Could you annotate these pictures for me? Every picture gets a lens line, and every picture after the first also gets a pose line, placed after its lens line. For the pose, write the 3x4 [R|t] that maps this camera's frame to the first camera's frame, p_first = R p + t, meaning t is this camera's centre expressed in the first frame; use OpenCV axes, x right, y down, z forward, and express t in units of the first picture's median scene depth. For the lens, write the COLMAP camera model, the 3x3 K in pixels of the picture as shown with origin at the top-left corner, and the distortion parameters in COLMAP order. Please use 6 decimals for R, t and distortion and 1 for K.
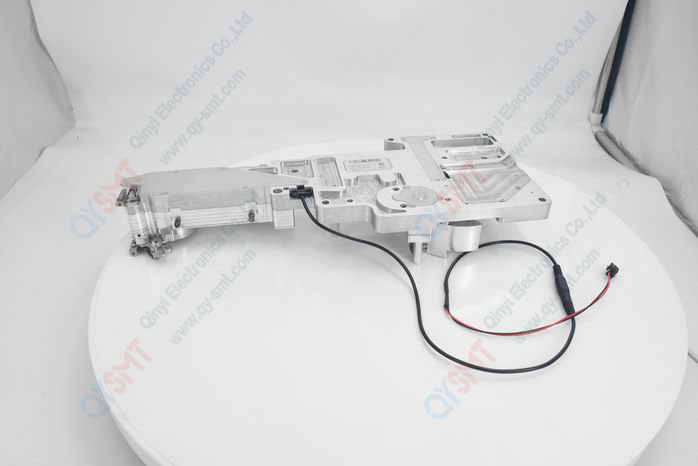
lens RADIAL K [[520.2, 0, 349.0], [0, 520.2, 233.0], [0, 0, 1]] dist [-0.068850, 0.007110]
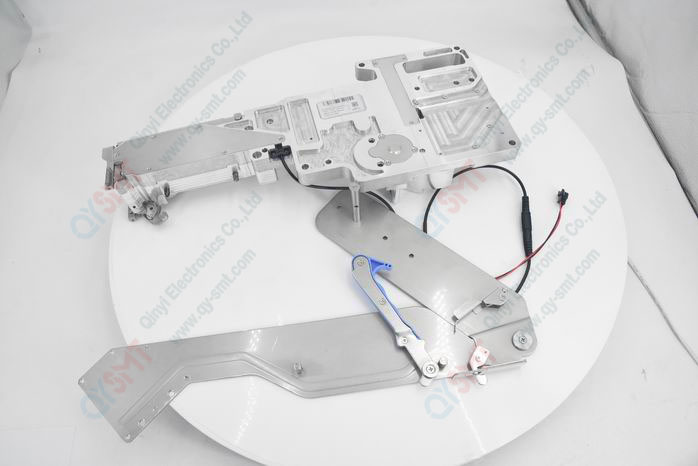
lens RADIAL K [[480.1, 0, 349.0], [0, 480.1, 233.0], [0, 0, 1]] dist [-0.135904, 0.058802]
pose [[0.994950, -0.098820, 0.017610, 0.010871], [0.082808, 0.907228, 0.412408, -0.296792], [-0.056730, -0.408867, 0.910829, 0.068413]]
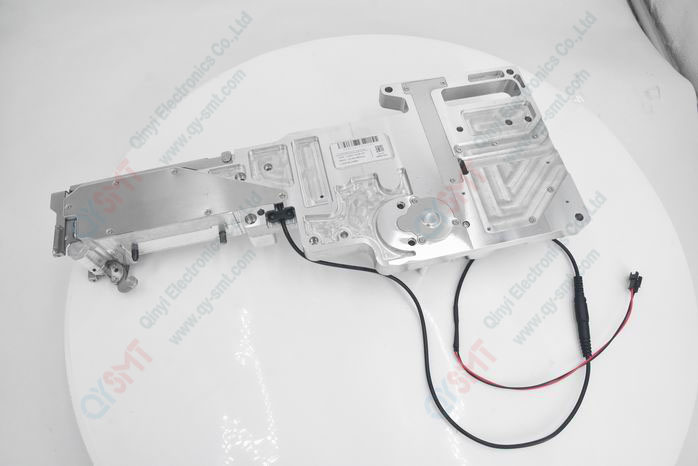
lens RADIAL K [[480.1, 0, 349.0], [0, 480.1, 233.0], [0, 0, 1]] dist [-0.135904, 0.058802]
pose [[0.997942, -0.057568, 0.028246, -0.010210], [0.035512, 0.862925, 0.504083, -0.397250], [-0.053393, -0.502042, 0.863193, 0.341990]]
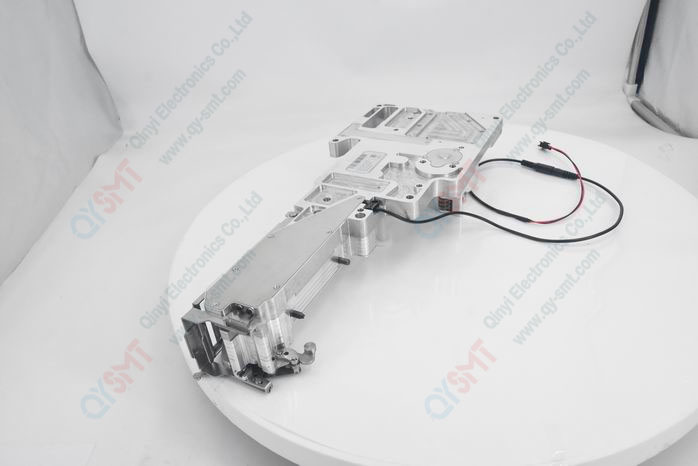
lens RADIAL K [[520.2, 0, 349.0], [0, 520.2, 233.0], [0, 0, 1]] dist [-0.068850, 0.007110]
pose [[0.599676, -0.490529, 0.632273, -0.694697], [0.524225, 0.837767, 0.152757, -0.192555], [-0.604629, 0.239849, 0.759537, 0.317087]]
